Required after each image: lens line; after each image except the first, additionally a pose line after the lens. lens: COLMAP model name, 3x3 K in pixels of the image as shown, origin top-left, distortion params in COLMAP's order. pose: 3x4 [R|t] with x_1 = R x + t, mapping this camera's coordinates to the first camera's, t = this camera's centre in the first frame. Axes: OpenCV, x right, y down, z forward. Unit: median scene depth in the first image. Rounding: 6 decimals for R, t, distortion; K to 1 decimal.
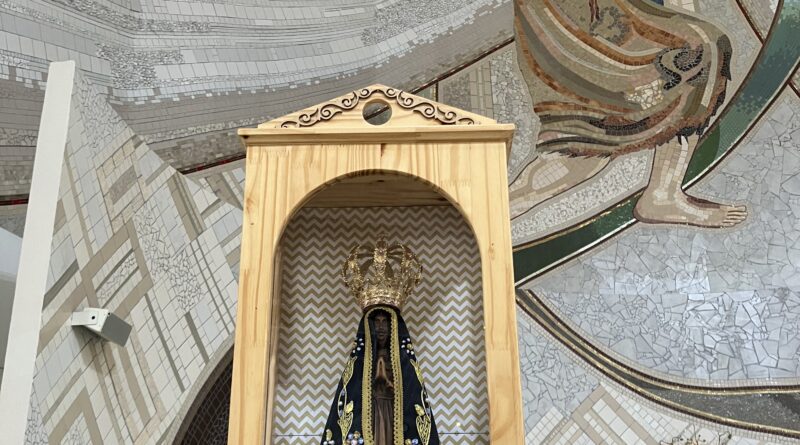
lens RADIAL K [[885.4, 0, 407.9], [0, 885.4, 216.6], [0, 0, 1]] dist [0.064835, 0.000000]
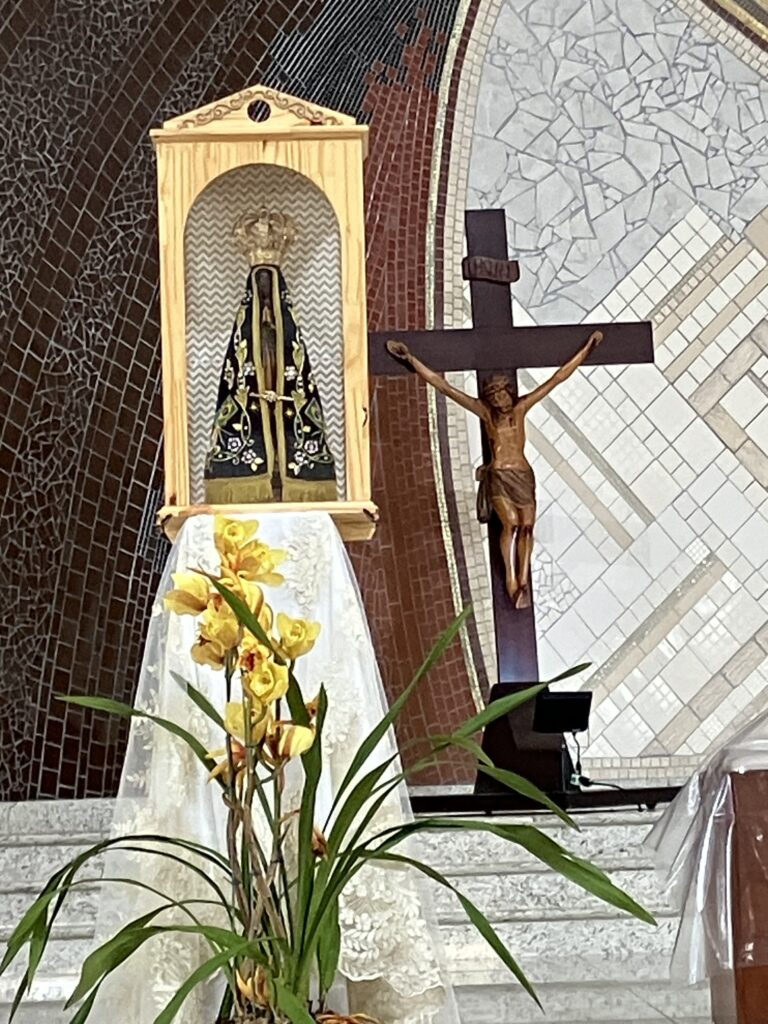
lens RADIAL K [[3435.9, 0, 385.9], [0, 3435.9, 511.6], [0, 0, 1]] dist [0.328569, 0.000000]
pose [[0.999543, -0.011151, 0.028114, 0.000537], [0.001880, 0.950655, 0.310244, -1.083098], [-0.030186, -0.310050, 0.950241, -3.768888]]
